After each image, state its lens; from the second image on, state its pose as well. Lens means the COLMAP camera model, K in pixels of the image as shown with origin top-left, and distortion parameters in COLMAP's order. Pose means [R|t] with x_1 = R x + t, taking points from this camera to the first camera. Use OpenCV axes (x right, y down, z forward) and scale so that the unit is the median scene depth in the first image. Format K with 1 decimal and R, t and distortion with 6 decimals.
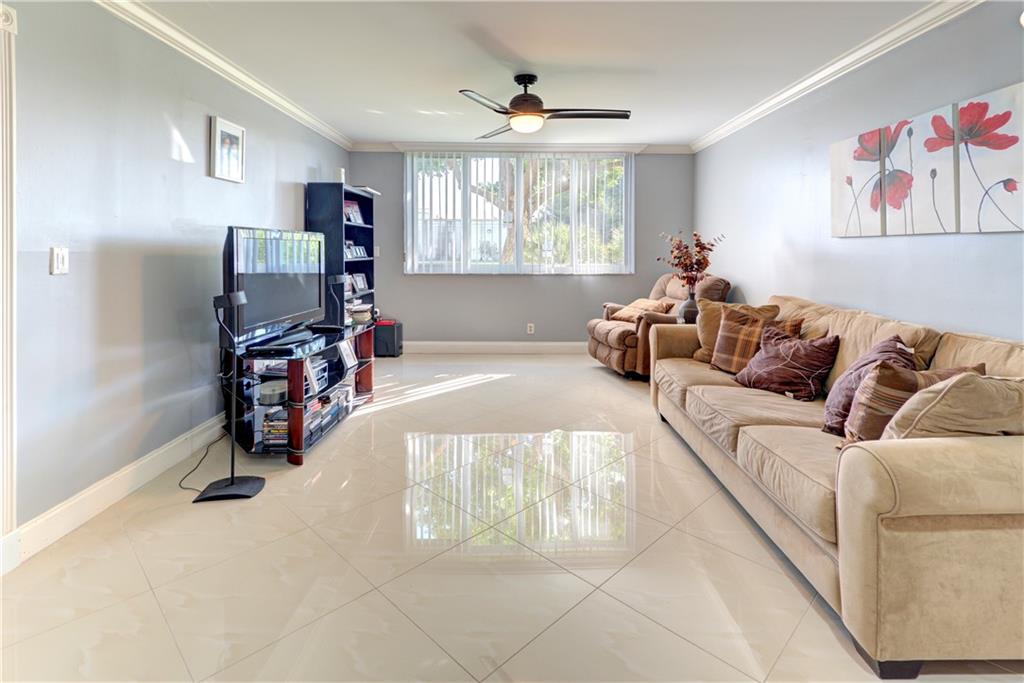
lens RADIAL K [[503.6, 0, 512.5], [0, 503.6, 258.4], [0, 0, 1]] dist [0.017624, -0.016569]
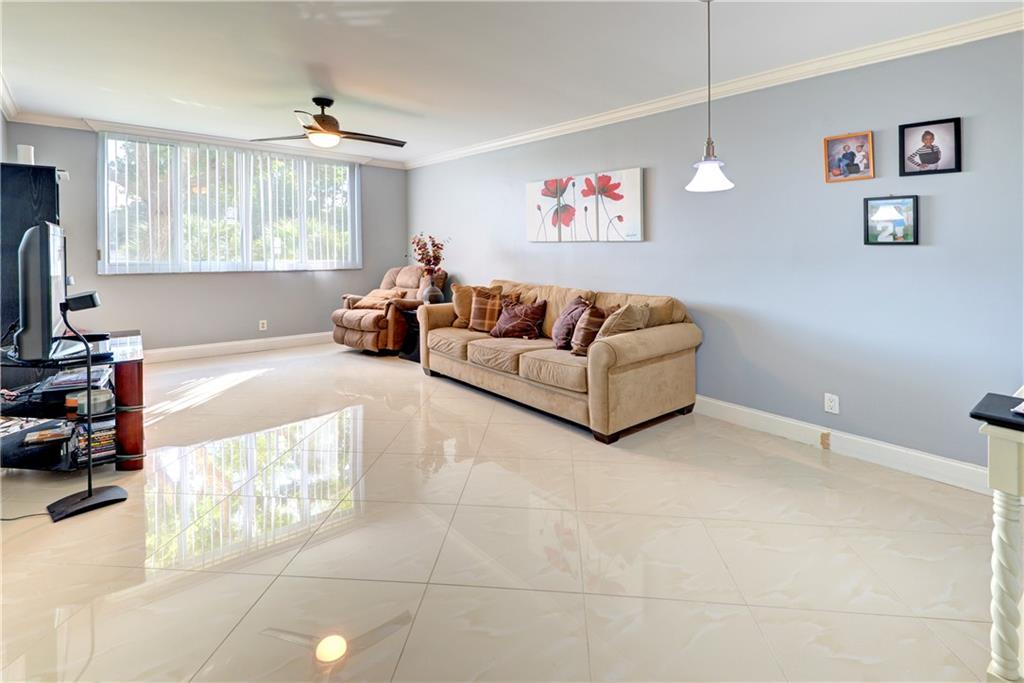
lens RADIAL K [[502.4, 0, 512.7], [0, 502.4, 252.6], [0, 0, 1]] dist [0.000038, 0.000017]
pose [[0.762945, -0.002098, 0.646460, -0.470048], [0.005759, 0.999977, -0.003551, -0.001438], [-0.646438, 0.006433, 0.762940, -0.194541]]
